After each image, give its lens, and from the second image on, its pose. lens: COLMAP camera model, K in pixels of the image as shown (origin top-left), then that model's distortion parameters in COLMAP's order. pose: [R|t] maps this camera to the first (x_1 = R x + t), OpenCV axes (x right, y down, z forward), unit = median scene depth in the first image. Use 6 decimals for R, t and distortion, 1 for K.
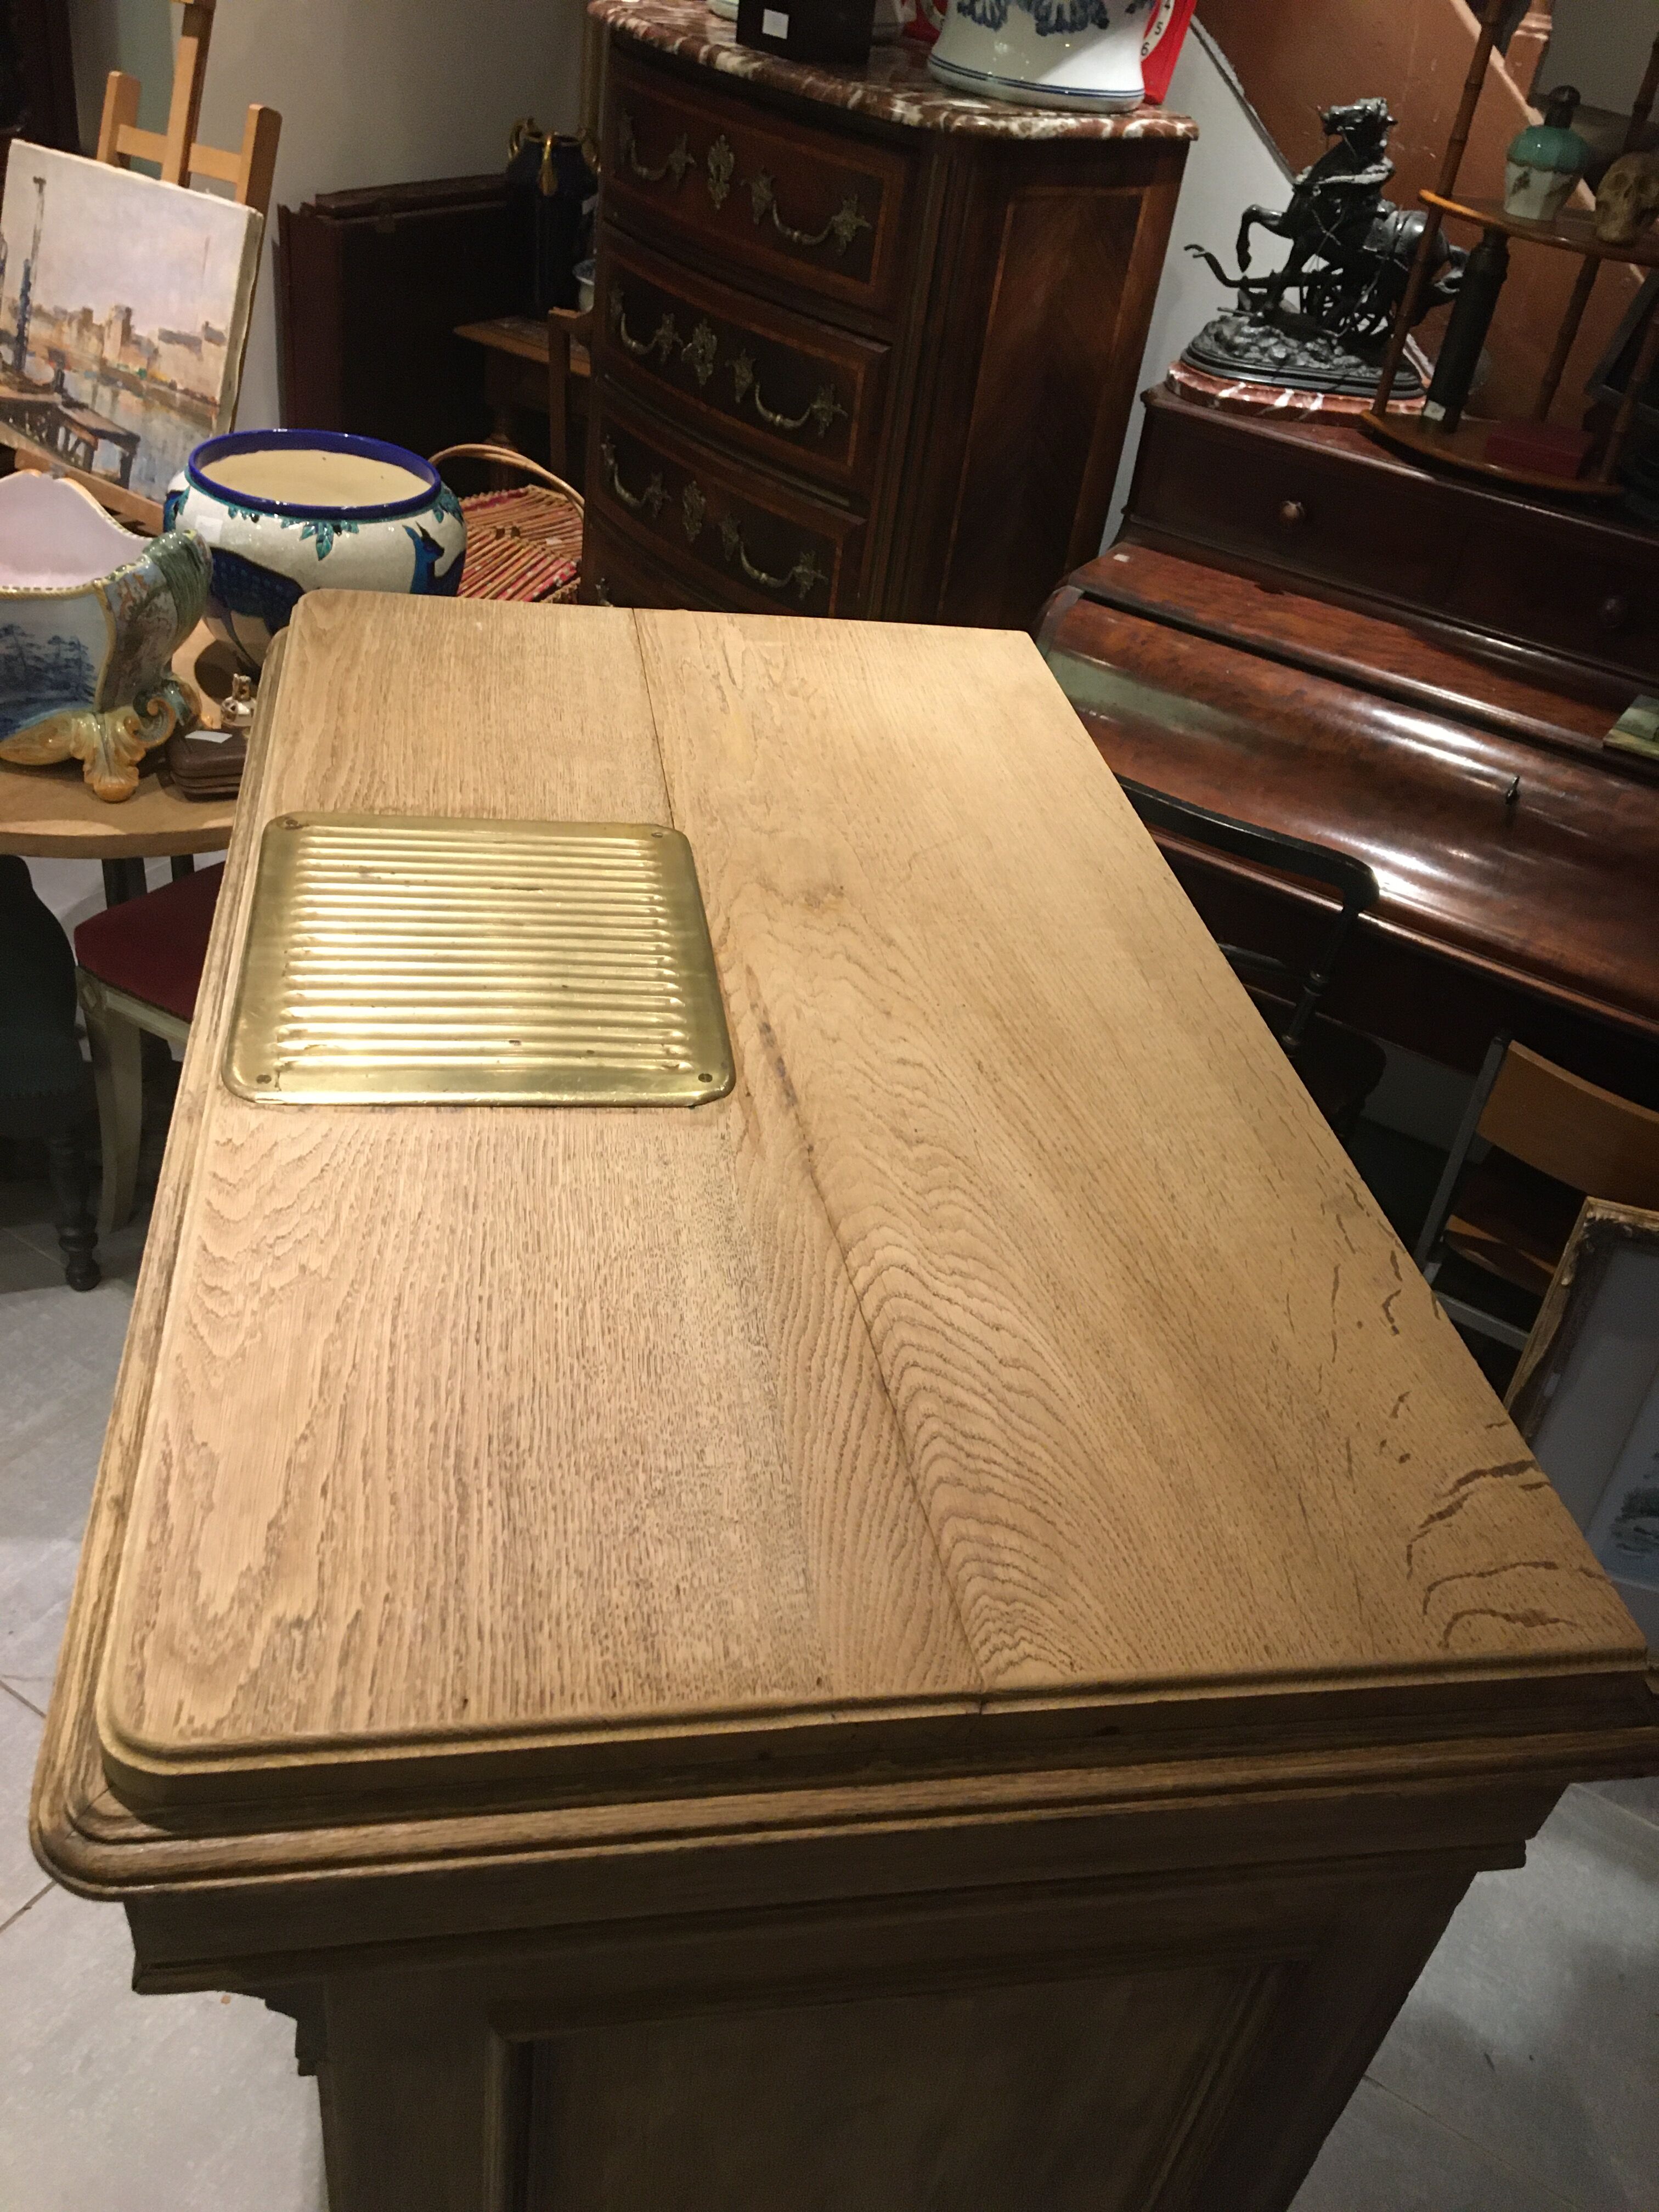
lens RADIAL K [[1853.4, 0, 821.6], [0, 1853.4, 1099.2], [0, 0, 1]] dist [0.061050, -0.071308]
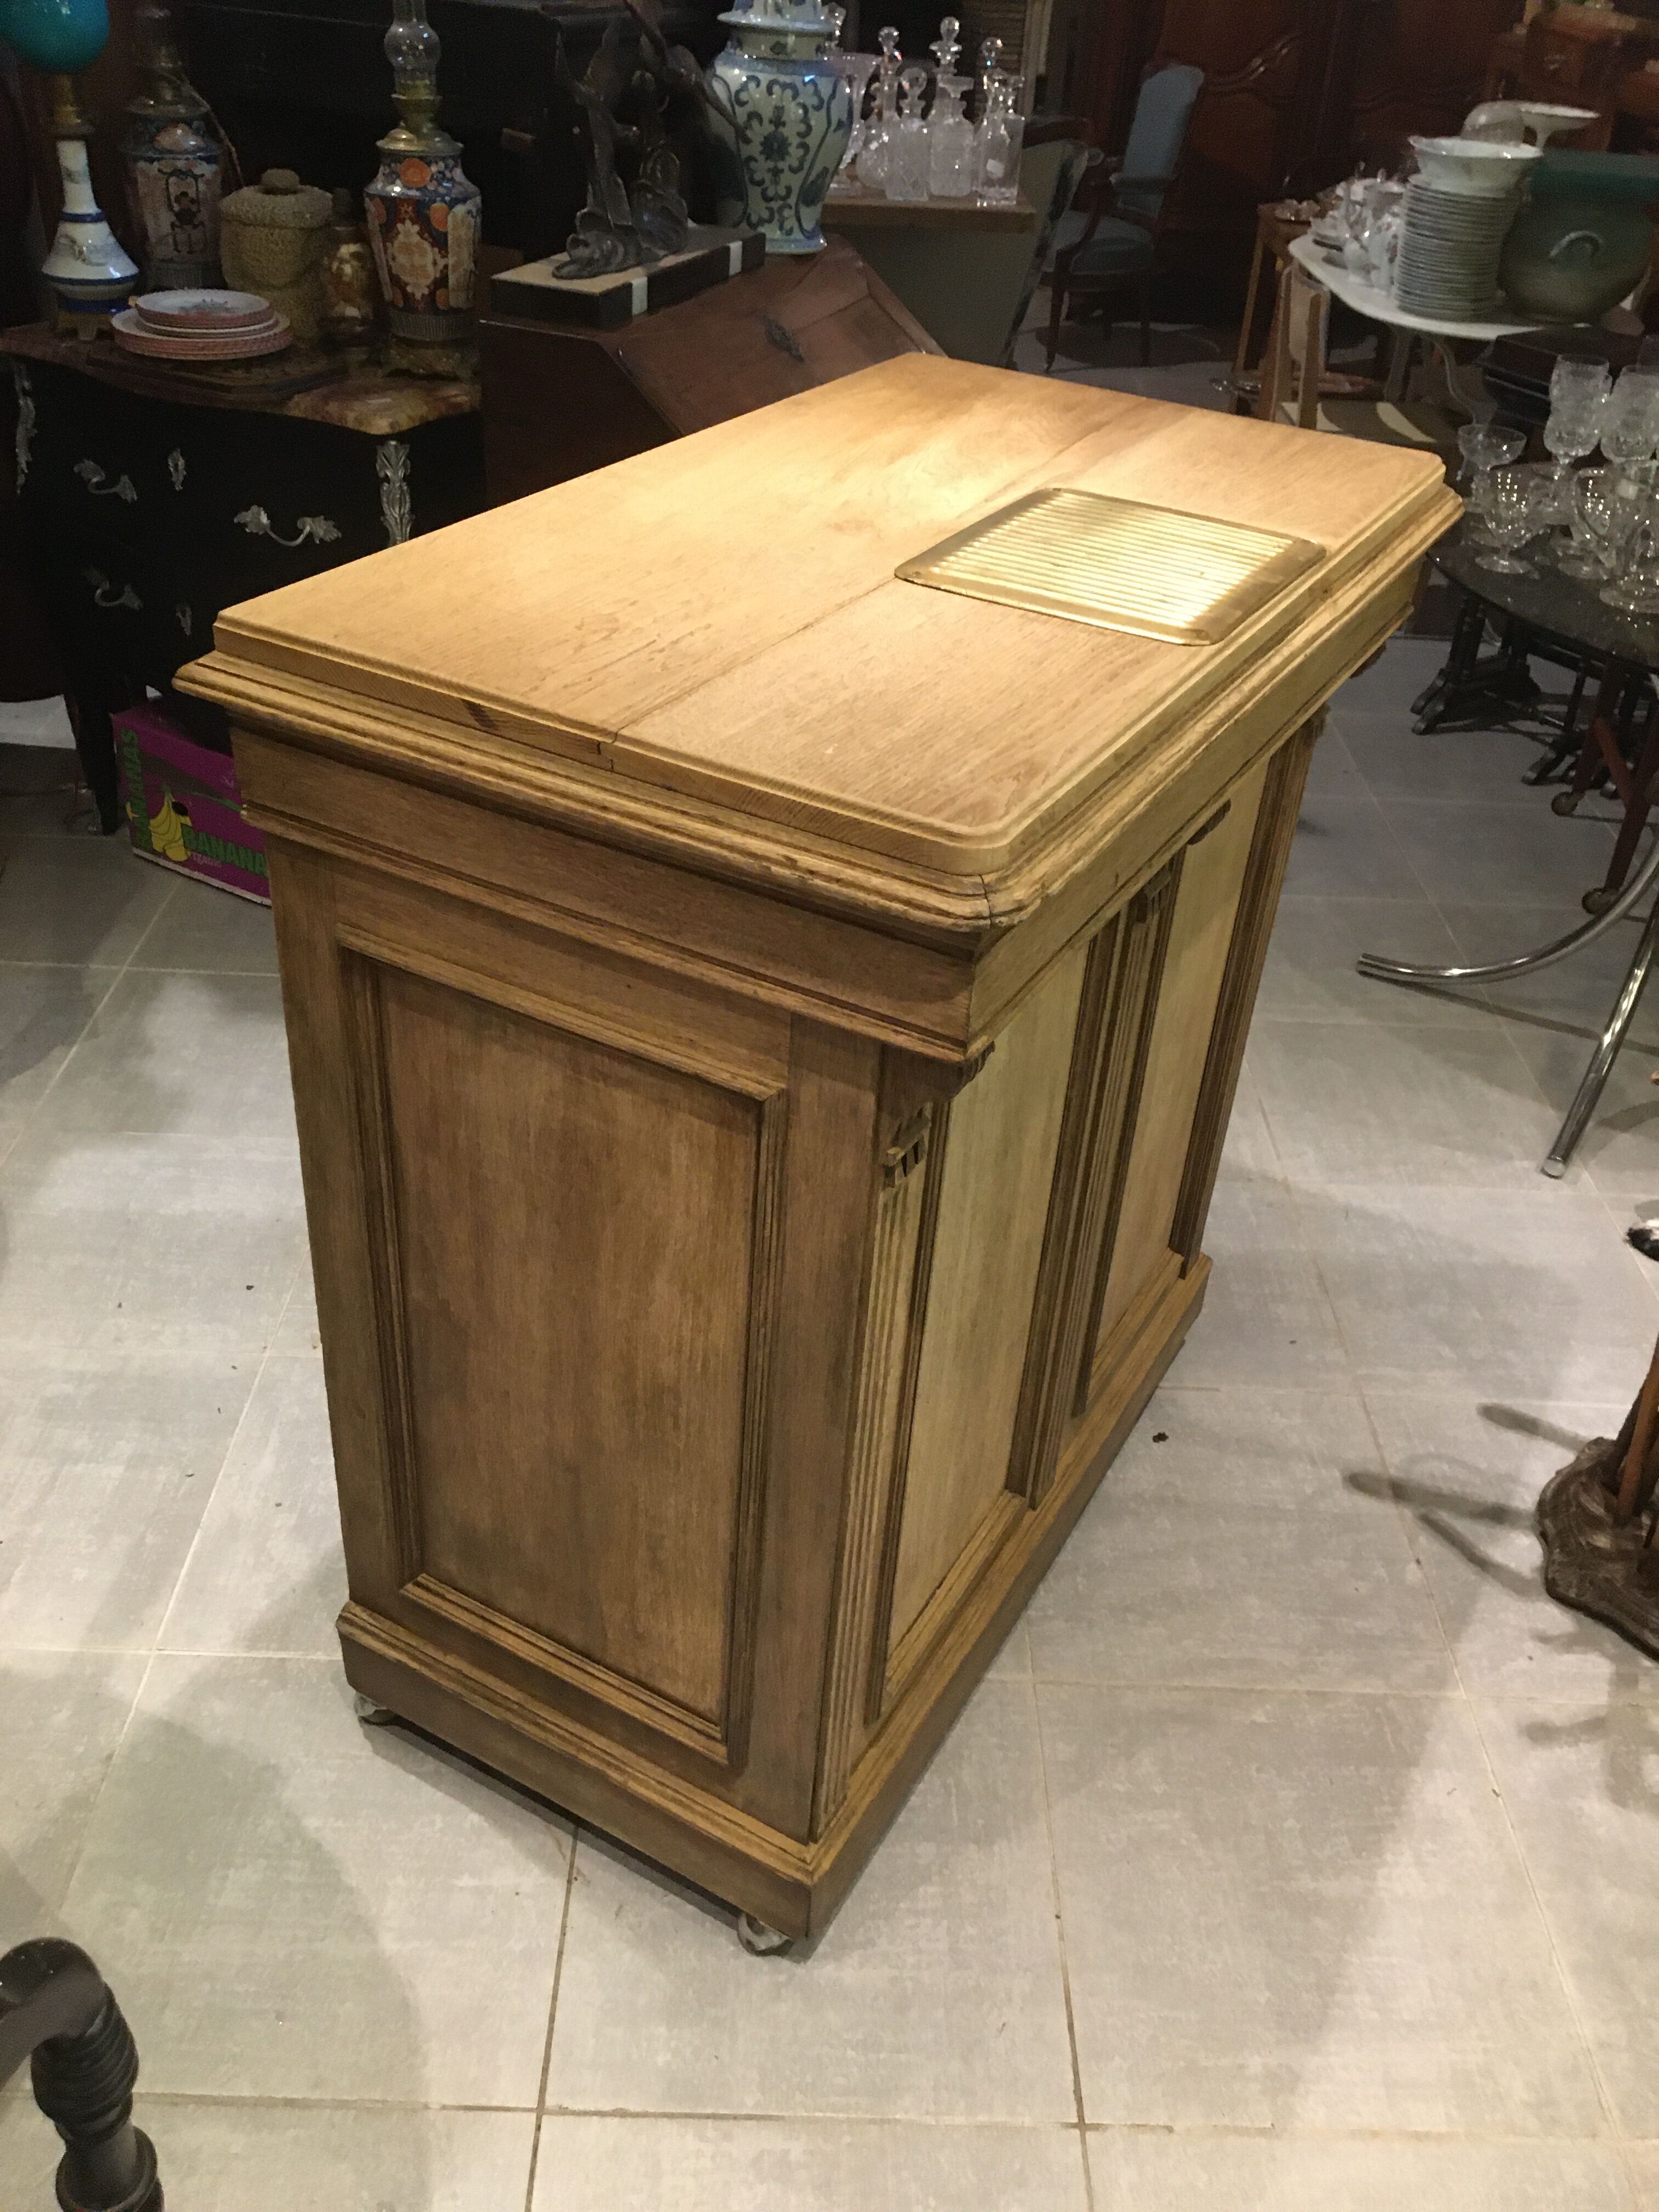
lens RADIAL K [[1853.4, 0, 821.6], [0, 1853.4, 1099.2], [0, 0, 1]] dist [0.061050, -0.071308]
pose [[-0.769456, -0.482671, 0.418289, -0.379608], [0.242368, 0.385266, 0.890409, -0.587000], [-0.590927, 0.786510, -0.179461, 0.814135]]
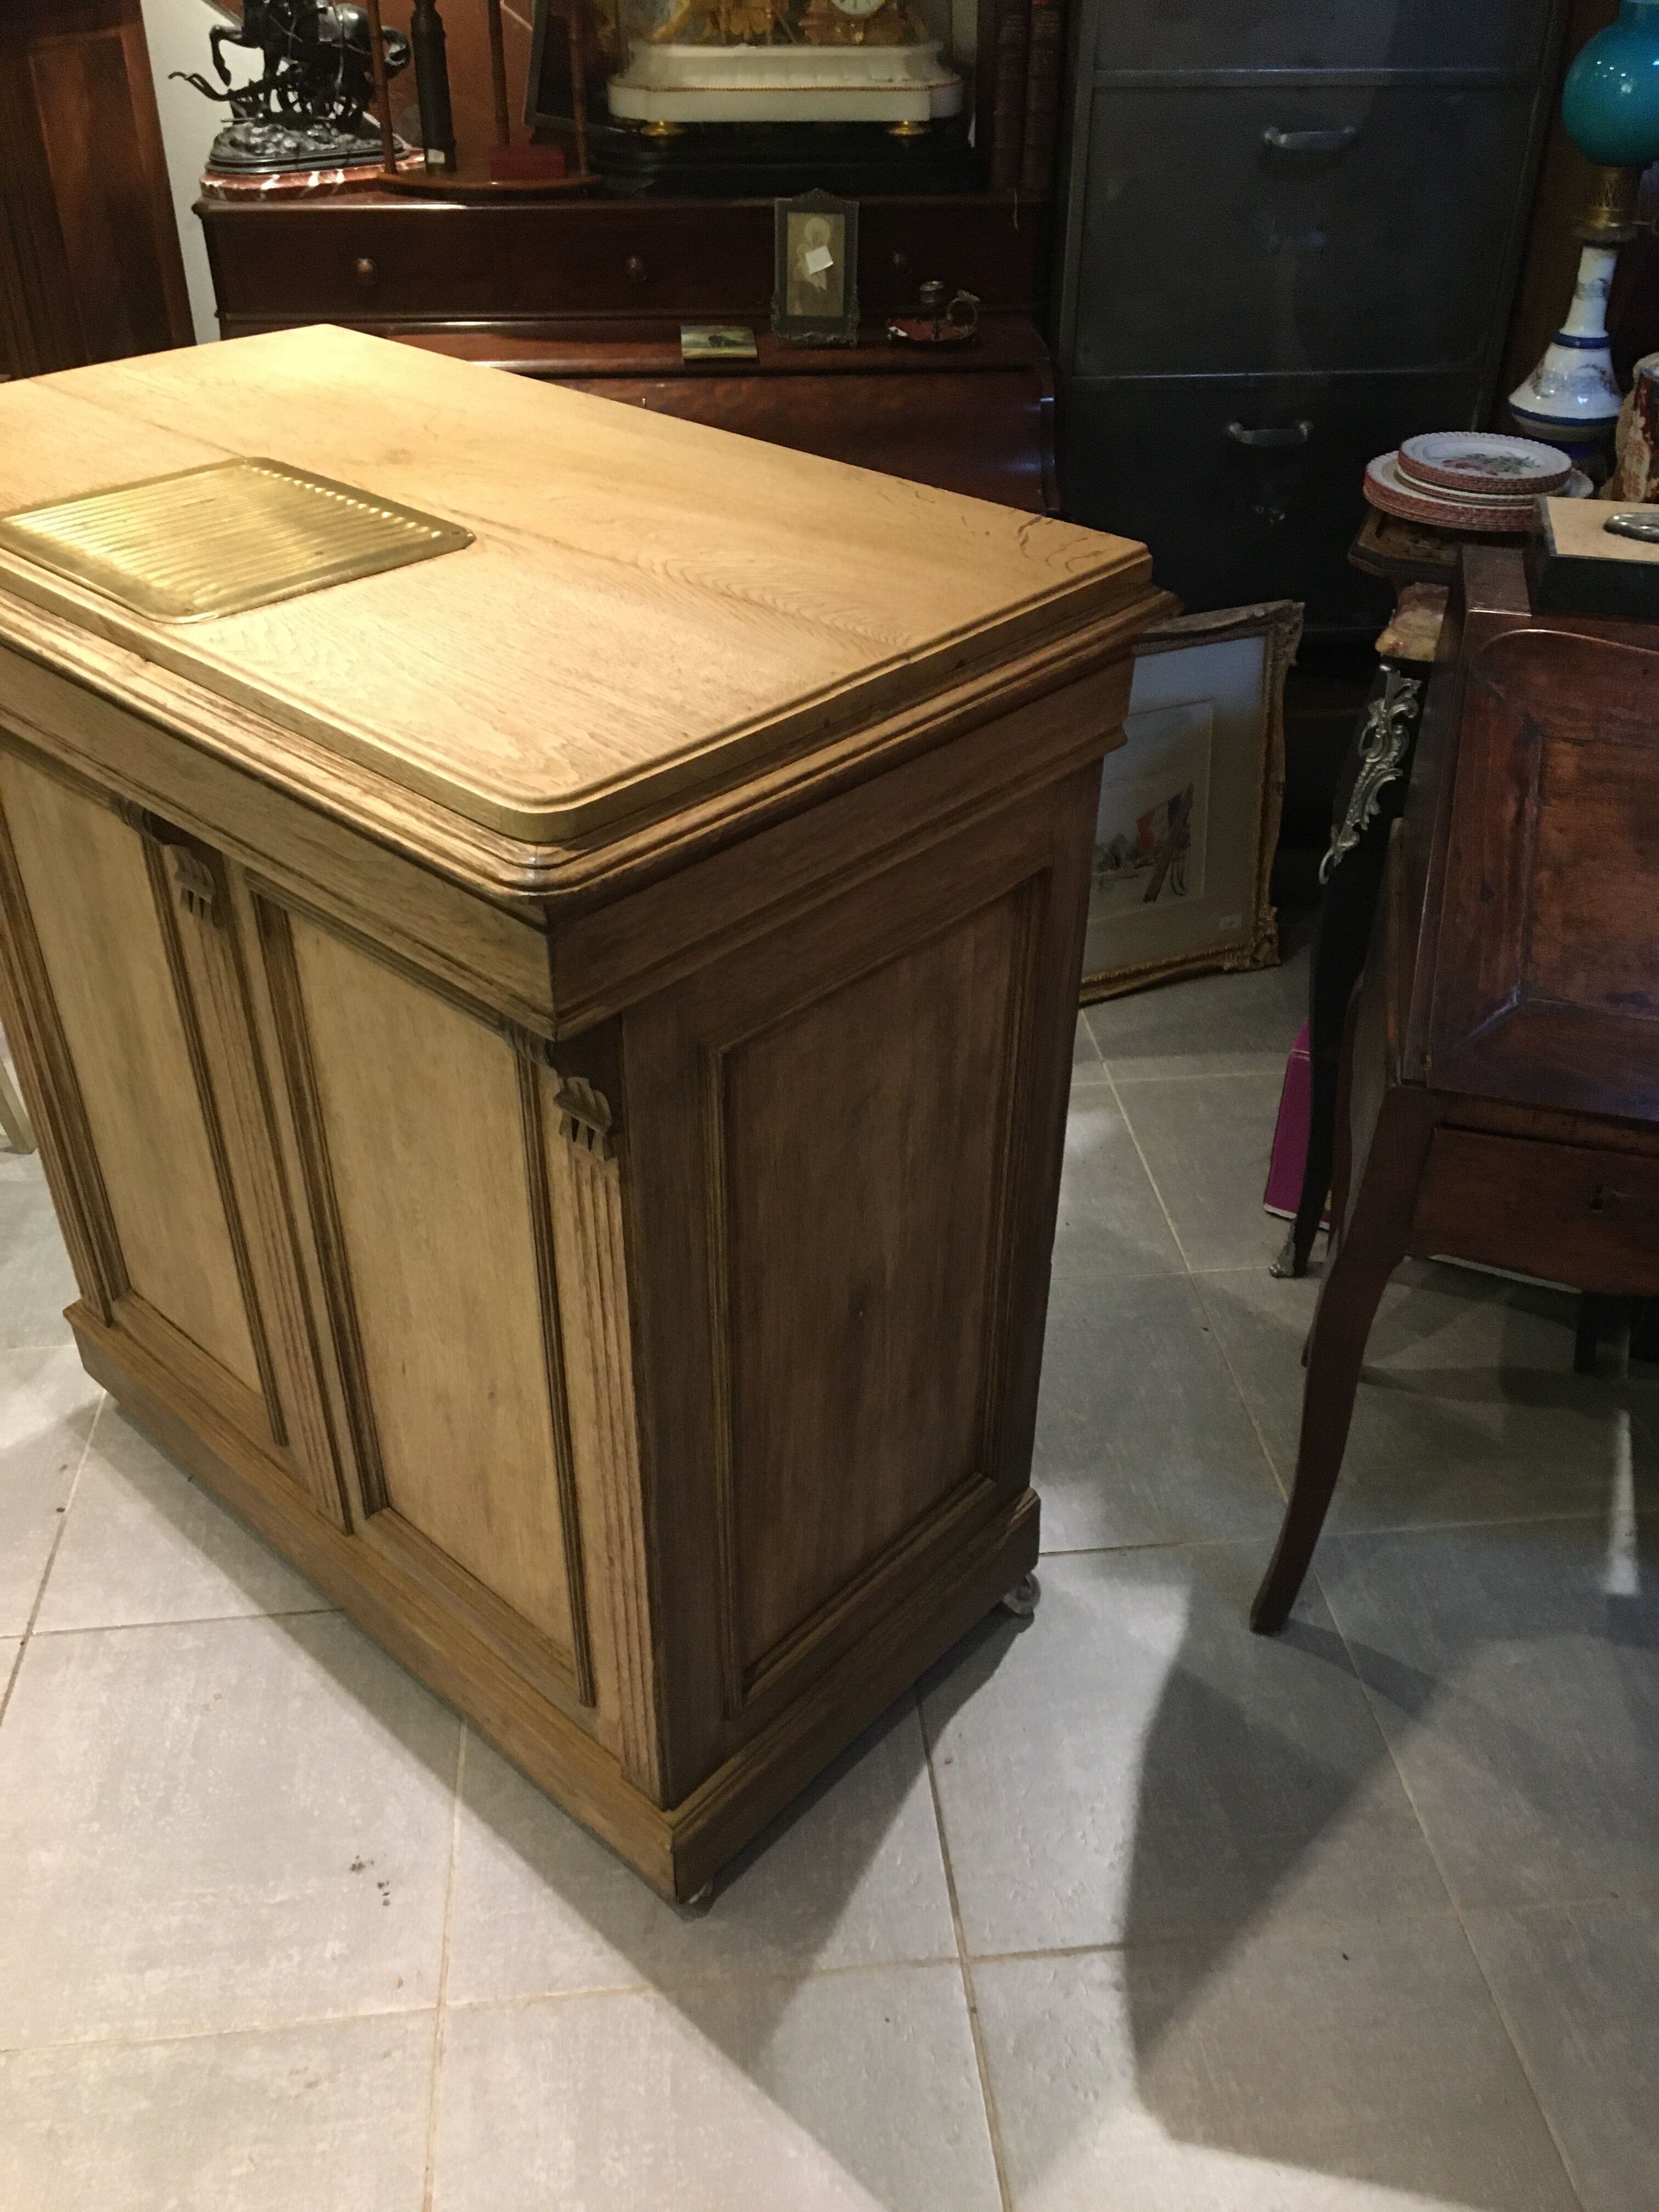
lens RADIAL K [[1853.4, 0, 821.6], [0, 1853.4, 1099.2], [0, 0, 1]] dist [0.061050, -0.071308]
pose [[0.778554, -0.442859, 0.444668, -0.291826], [0.435176, 0.891495, 0.125934, 0.137179], [-0.452190, 0.095462, 0.886798, -0.145572]]
